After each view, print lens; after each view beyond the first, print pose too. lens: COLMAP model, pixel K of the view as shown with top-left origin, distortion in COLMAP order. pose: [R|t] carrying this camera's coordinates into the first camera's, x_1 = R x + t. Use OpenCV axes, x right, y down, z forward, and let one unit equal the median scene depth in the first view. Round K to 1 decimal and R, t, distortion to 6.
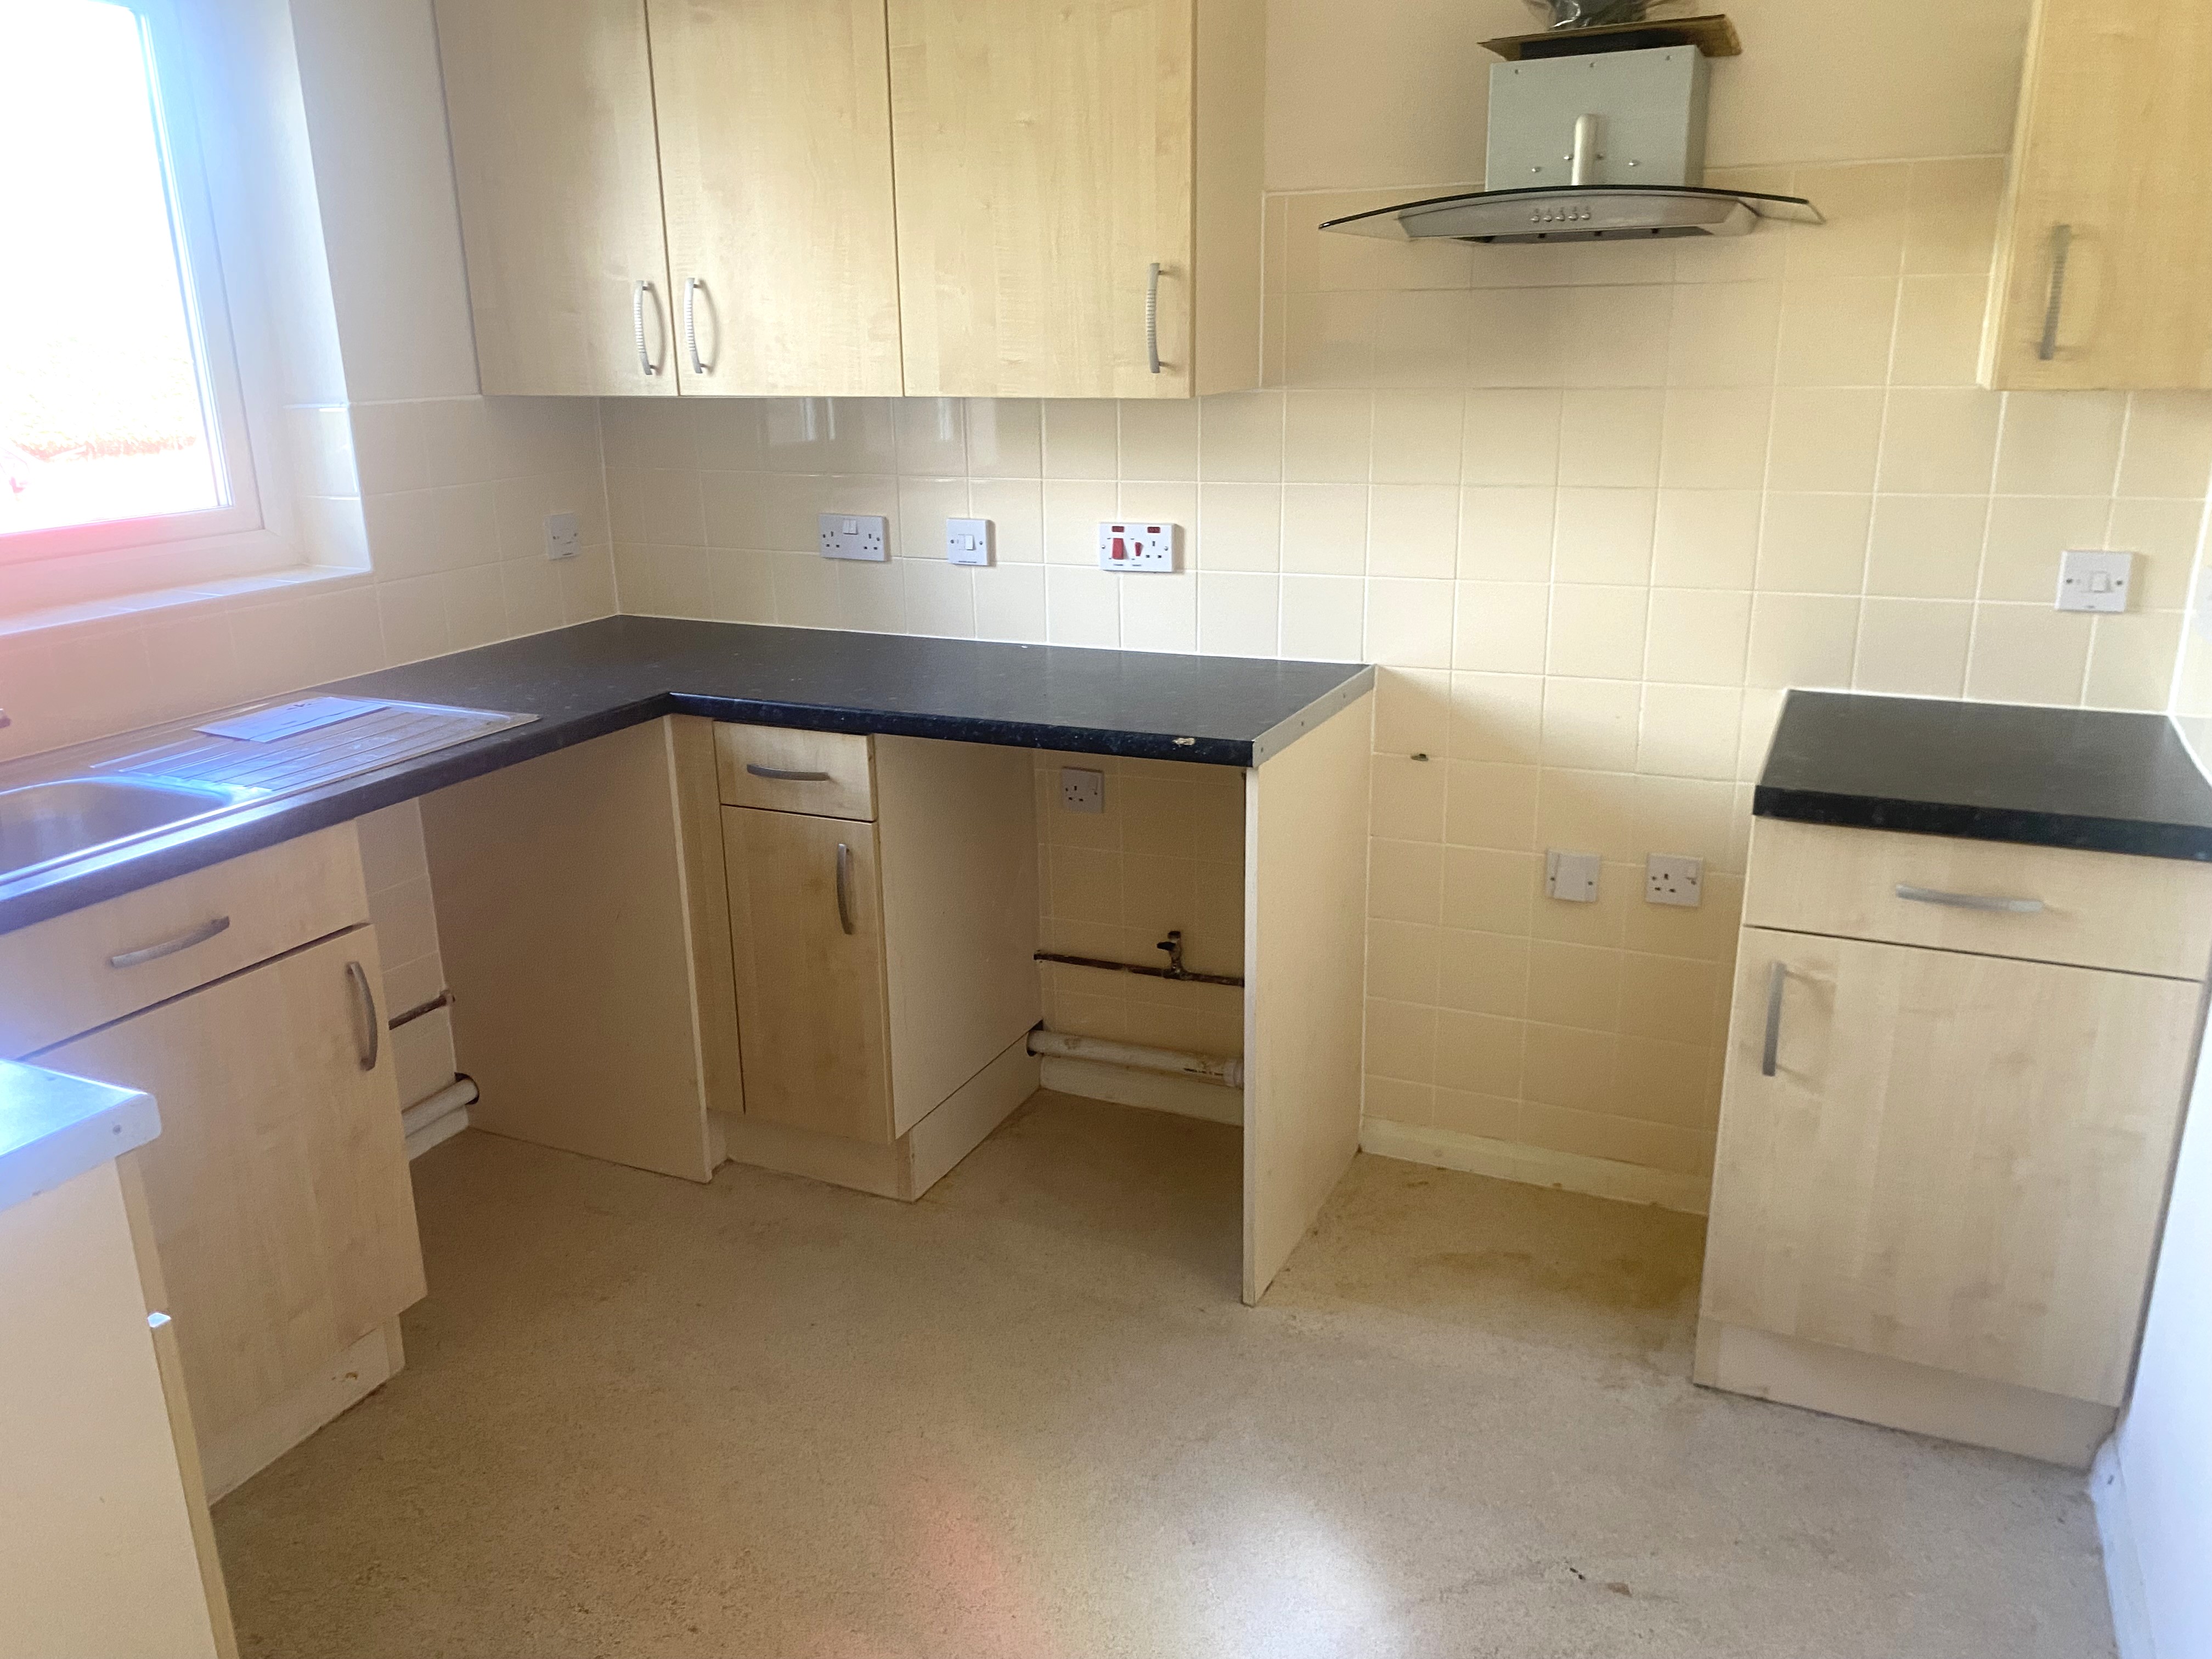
lens RADIAL K [[1658.5, 0, 1101.3], [0, 1658.5, 829.4], [0, 0, 1]] dist [0.004108, -0.009652]
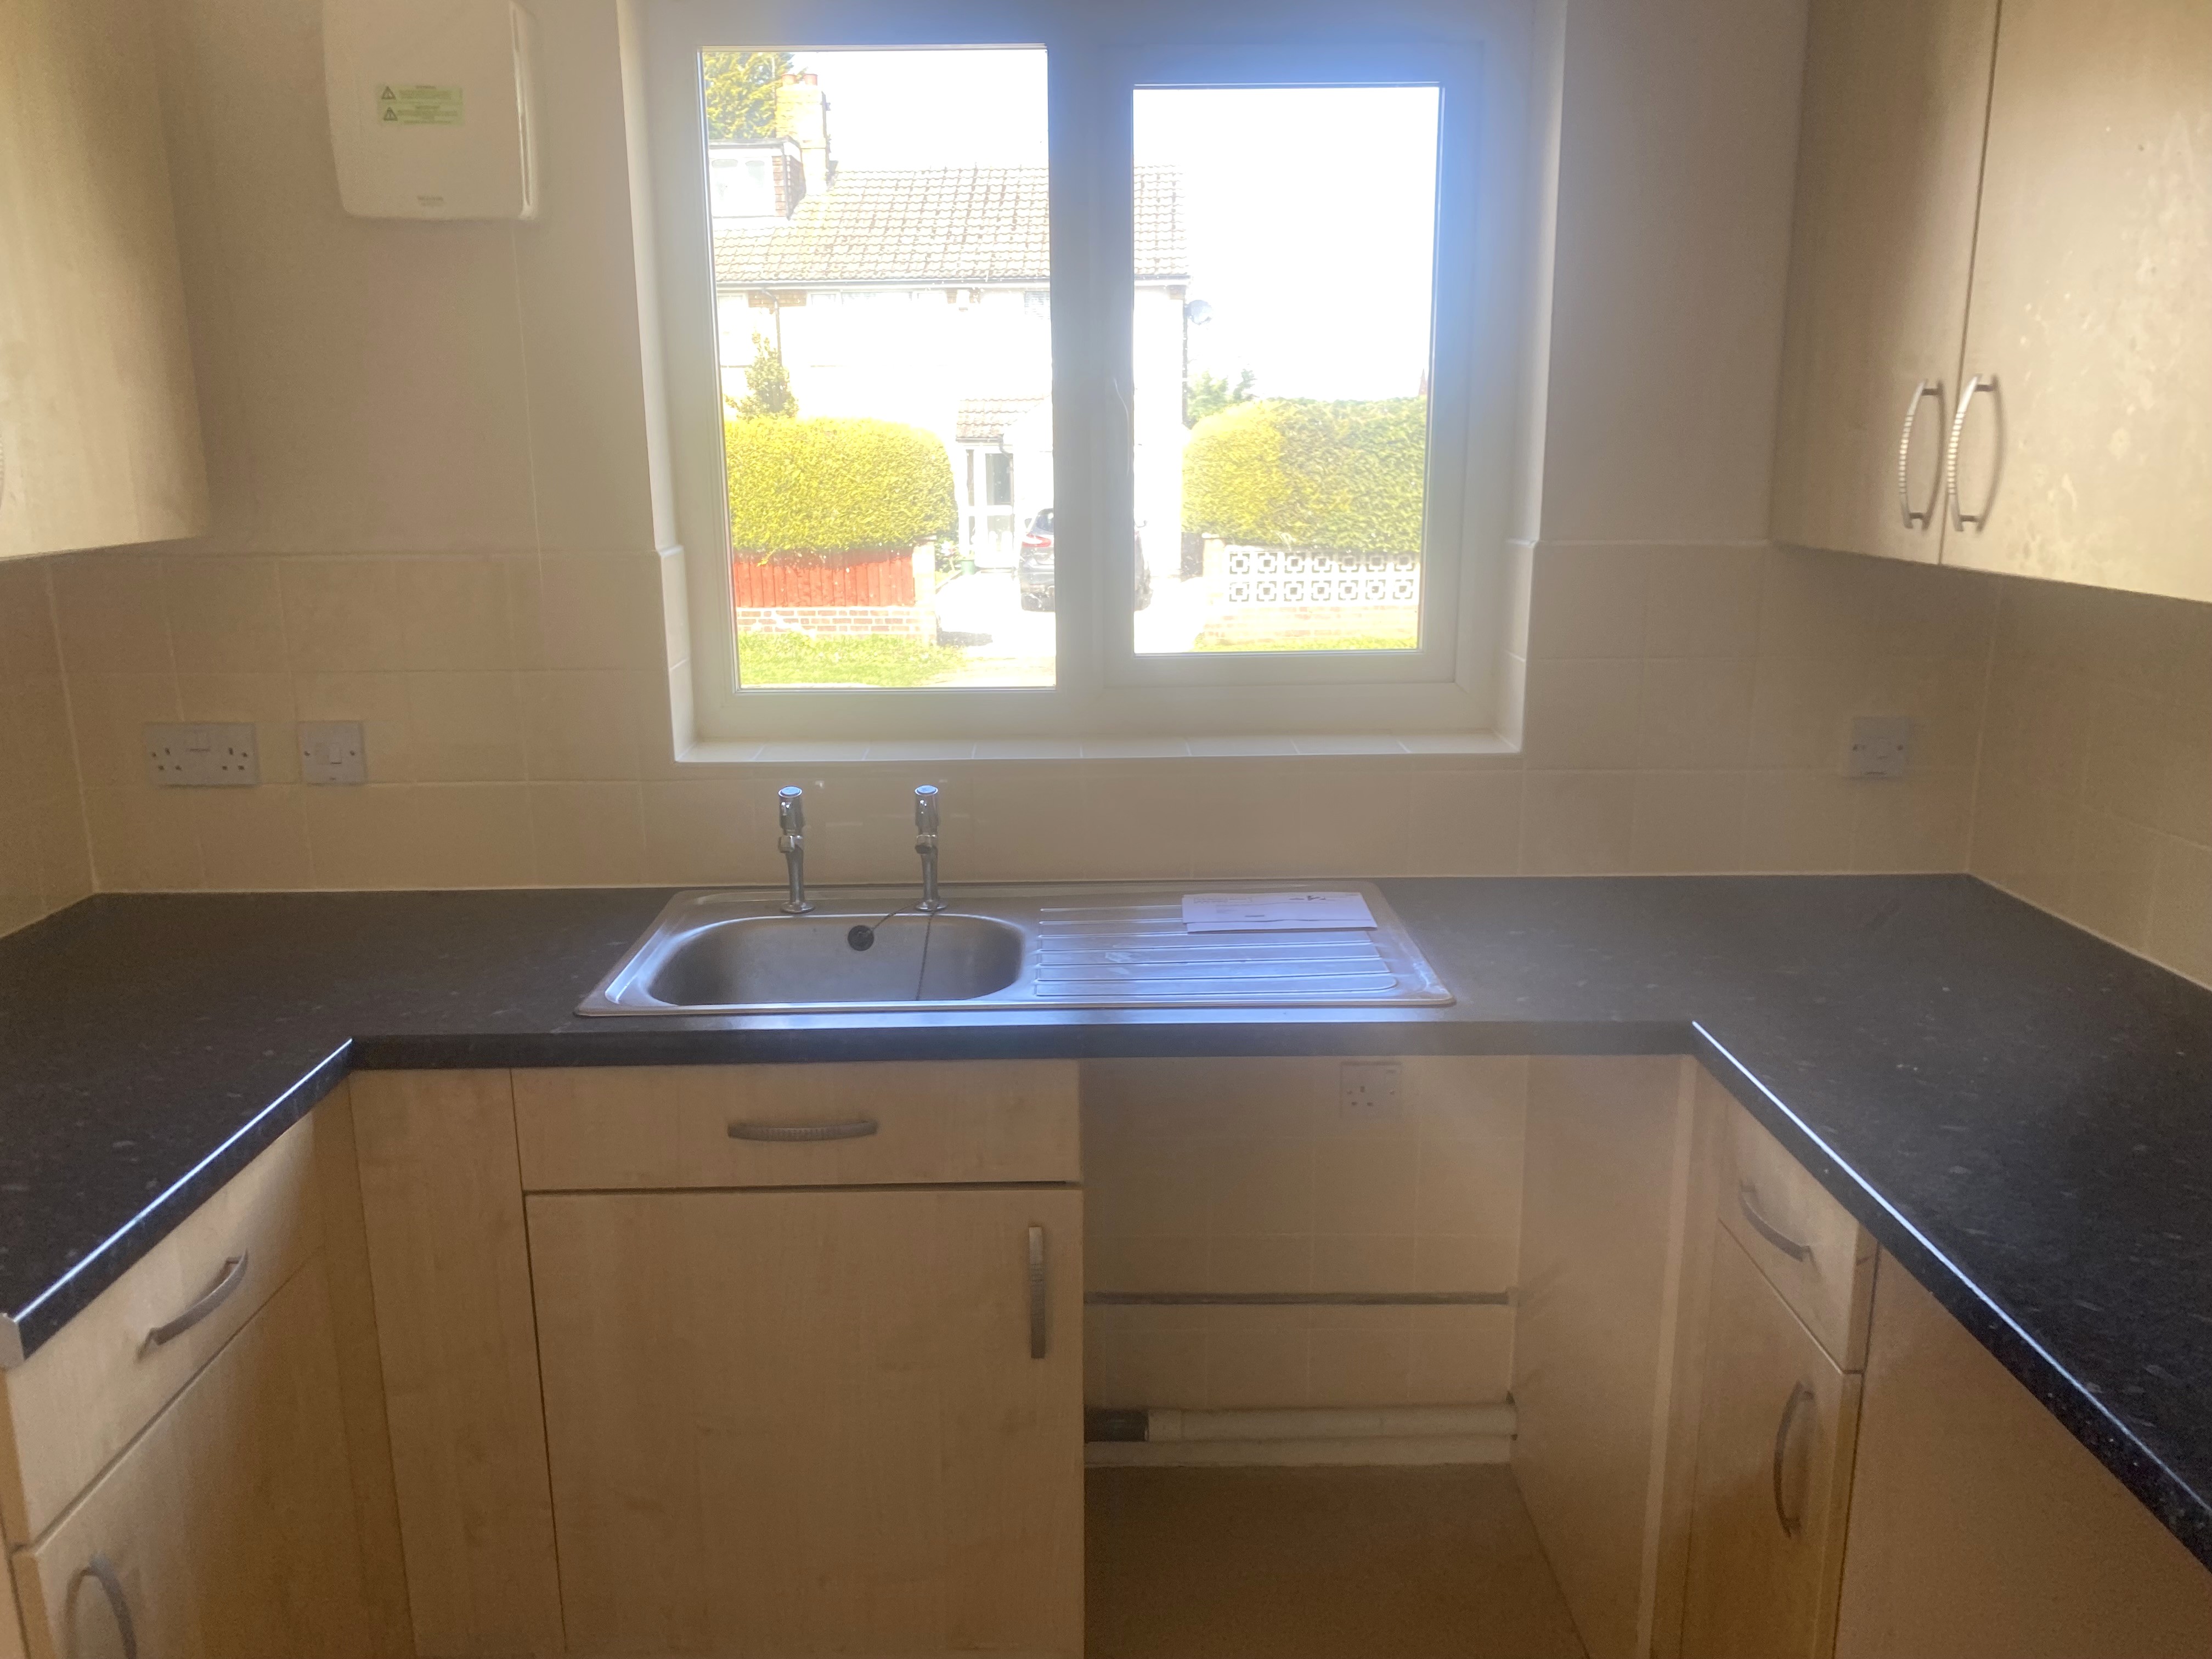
lens RADIAL K [[1658.5, 0, 1102.7], [0, 1658.5, 821.0], [0, 0, 1]] dist [0.004108, -0.009652]
pose [[0.419220, 0.212735, -0.882609, 0.174109], [-0.265770, 0.958329, 0.104751, -0.152656], [0.868113, 0.190657, 0.458289, 0.471380]]
